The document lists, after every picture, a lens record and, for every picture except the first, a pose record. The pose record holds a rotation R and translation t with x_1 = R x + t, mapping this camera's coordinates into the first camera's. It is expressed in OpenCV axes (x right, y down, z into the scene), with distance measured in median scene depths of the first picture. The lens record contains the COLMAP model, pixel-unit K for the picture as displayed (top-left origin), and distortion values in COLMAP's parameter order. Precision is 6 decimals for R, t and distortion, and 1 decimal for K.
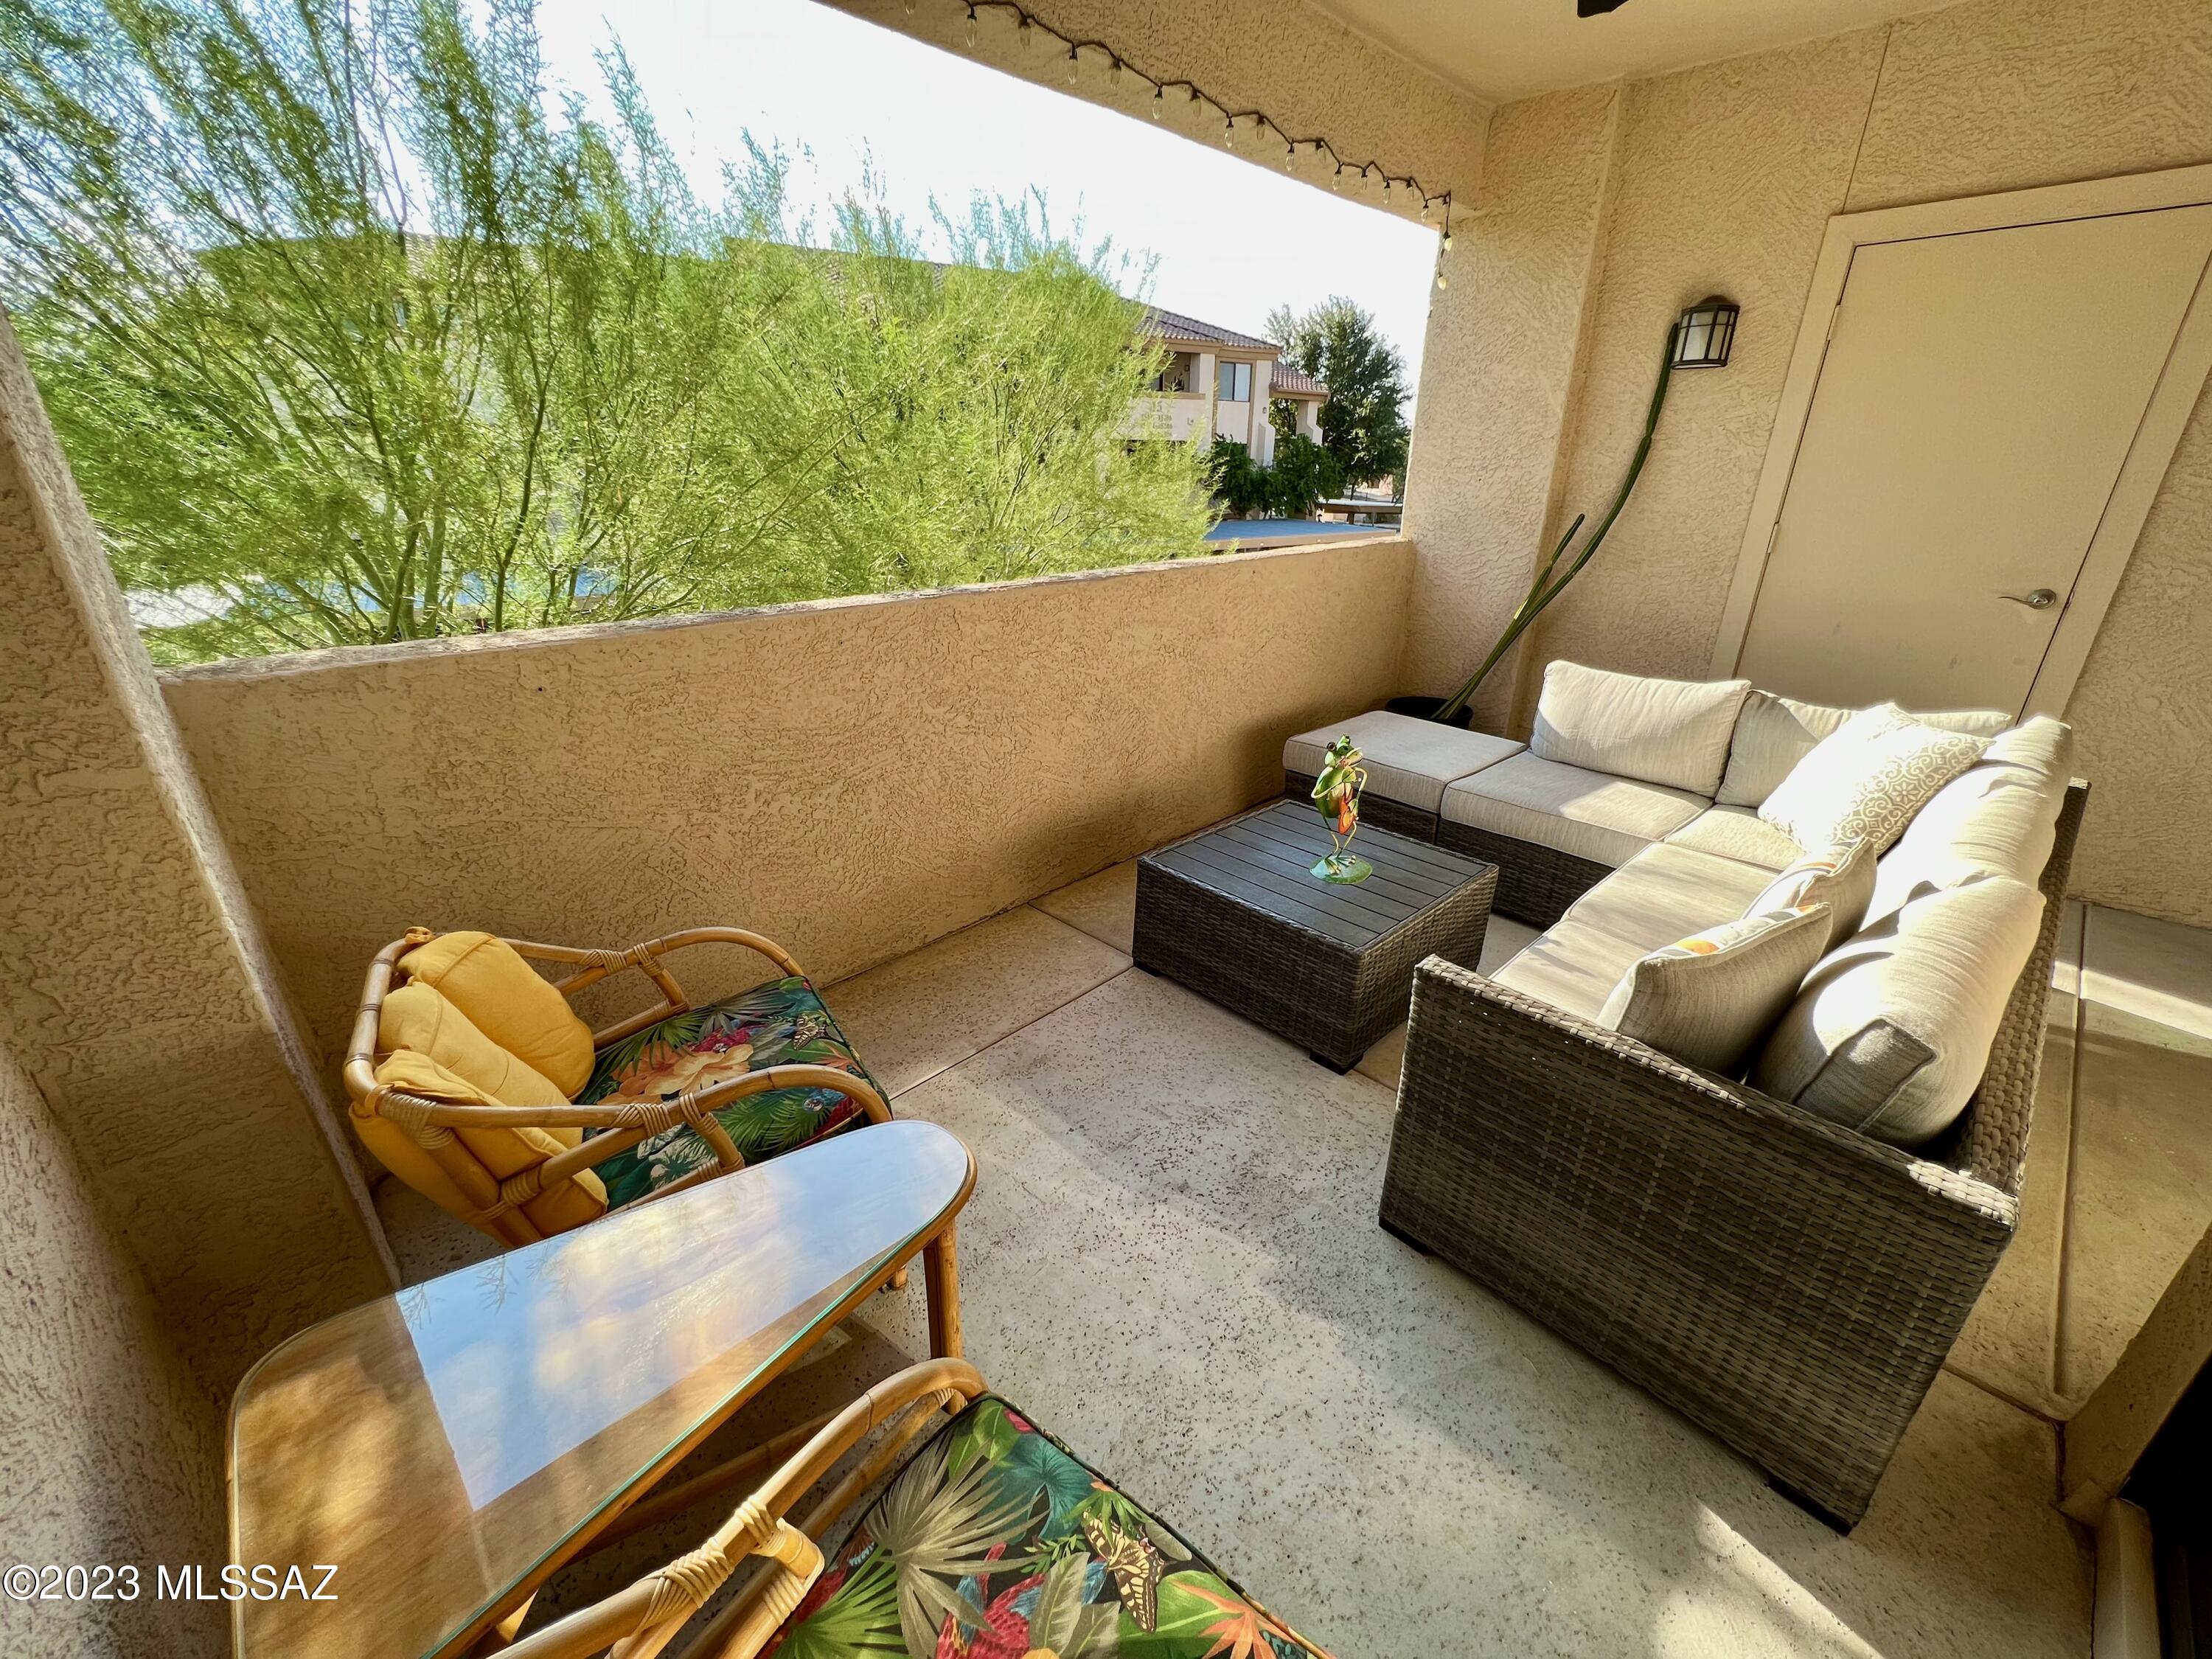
lens RADIAL K [[891.8, 0, 1094.5], [0, 891.8, 828.5], [0, 0, 1]] dist [-0.000011, 0.000740]
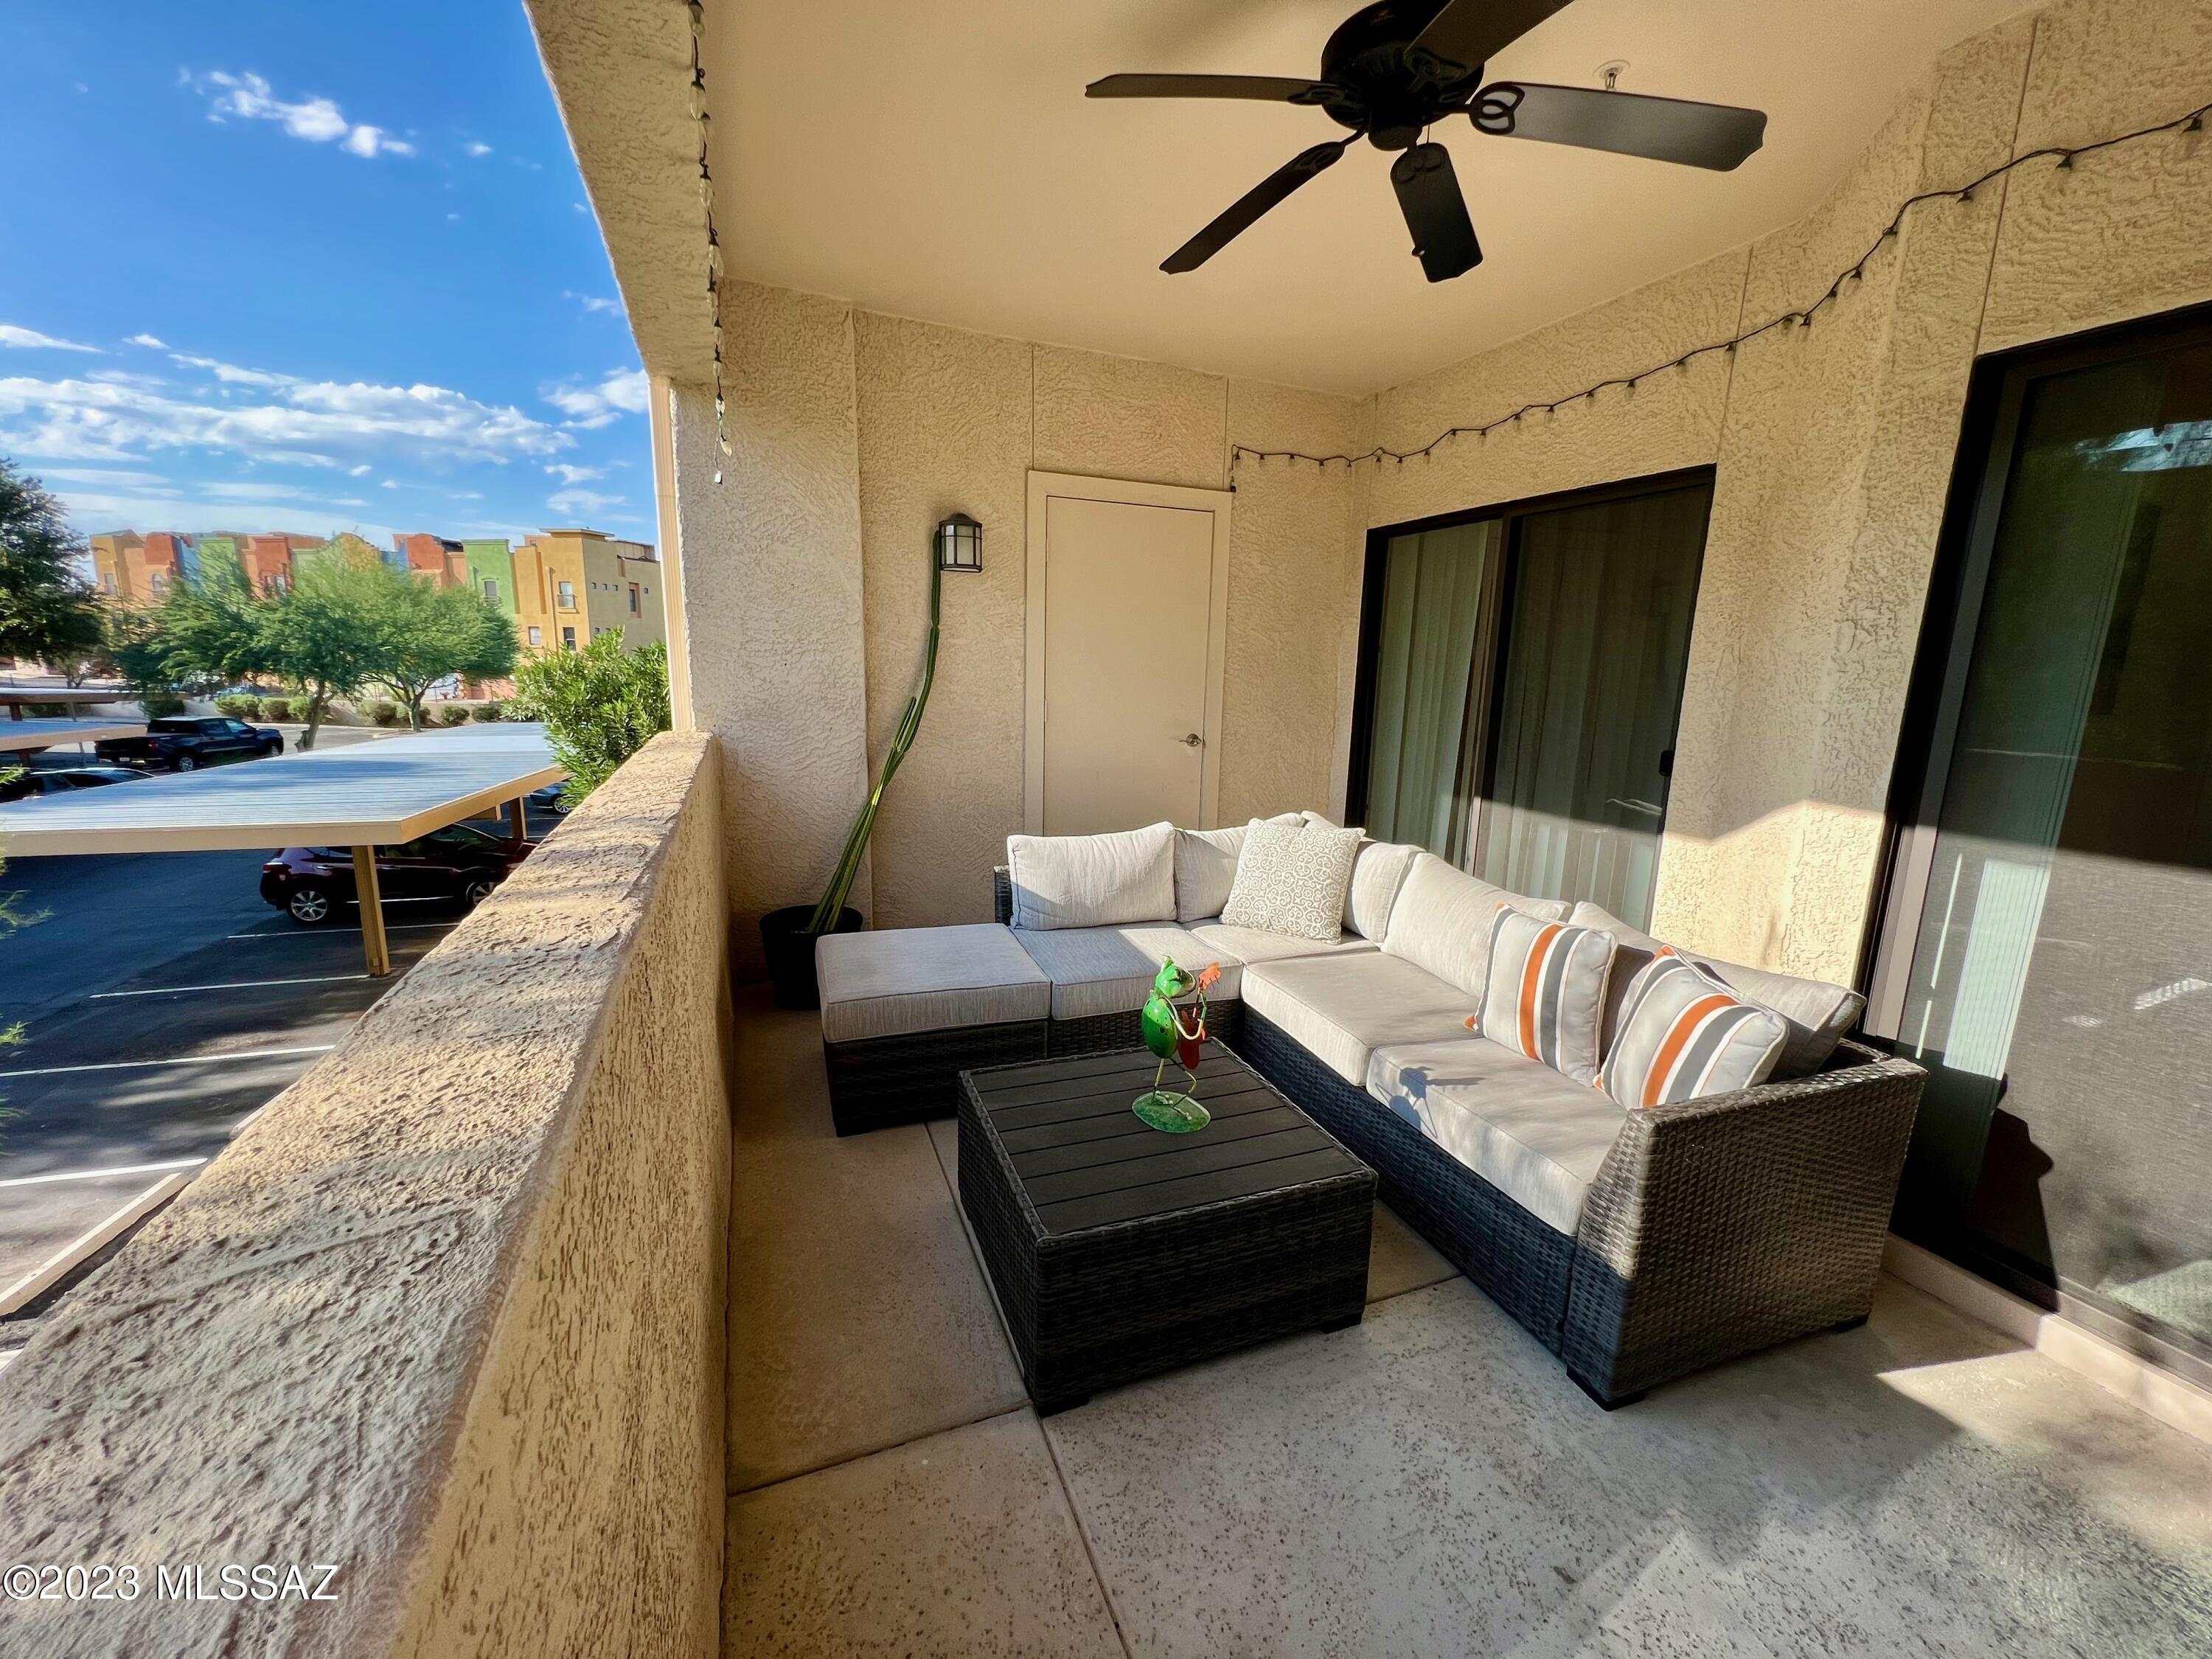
lens RADIAL K [[891.8, 0, 1099.7], [0, 891.8, 832.7], [0, 0, 1]] dist [-0.000011, 0.000740]
pose [[0.380328, -0.174683, 0.908205, -0.382529], [0.334295, 0.941572, 0.041109, -0.212866], [-0.862321, 0.287973, 0.416501, 0.525659]]
